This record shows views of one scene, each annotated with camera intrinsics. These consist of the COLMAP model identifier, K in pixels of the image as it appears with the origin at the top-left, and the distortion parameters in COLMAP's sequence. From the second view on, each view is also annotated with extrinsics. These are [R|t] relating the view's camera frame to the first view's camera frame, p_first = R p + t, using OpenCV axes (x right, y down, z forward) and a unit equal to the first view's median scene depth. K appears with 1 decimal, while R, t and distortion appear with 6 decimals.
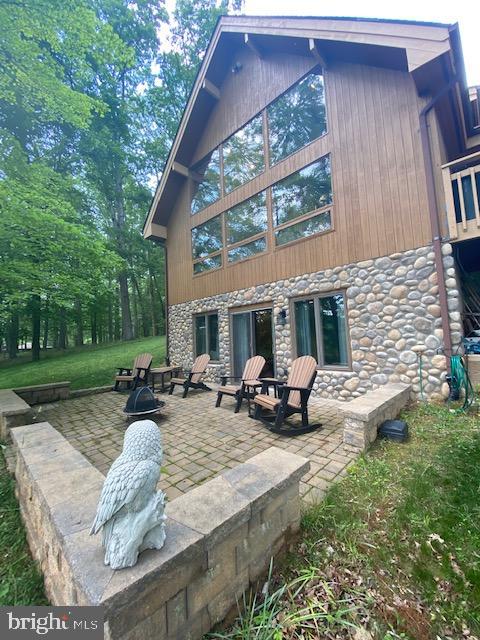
lens RADIAL K [[260.4, 0, 237.3], [0, 260.4, 315.0], [0, 0, 1]] dist [-0.003032, -0.002858]
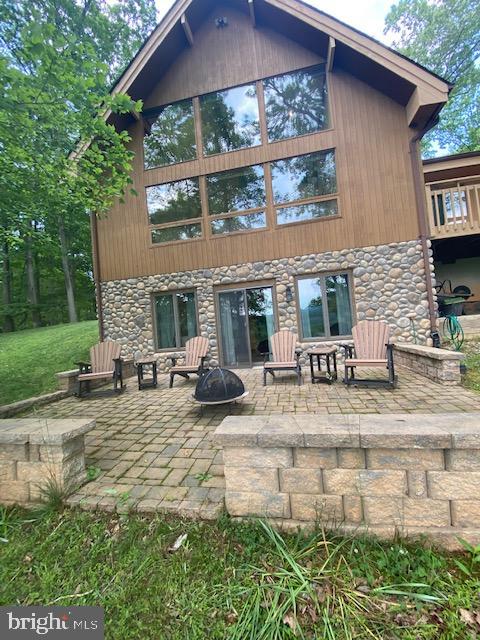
lens RADIAL K [[260.4, 0, 238.5], [0, 260.4, 316.3], [0, 0, 1]] dist [-0.003032, -0.002858]
pose [[0.840831, 0.001283, 0.541296, -0.675663], [-0.004753, 0.999976, 0.005015, 0.113440], [-0.541276, -0.006789, 0.840817, 0.305582]]
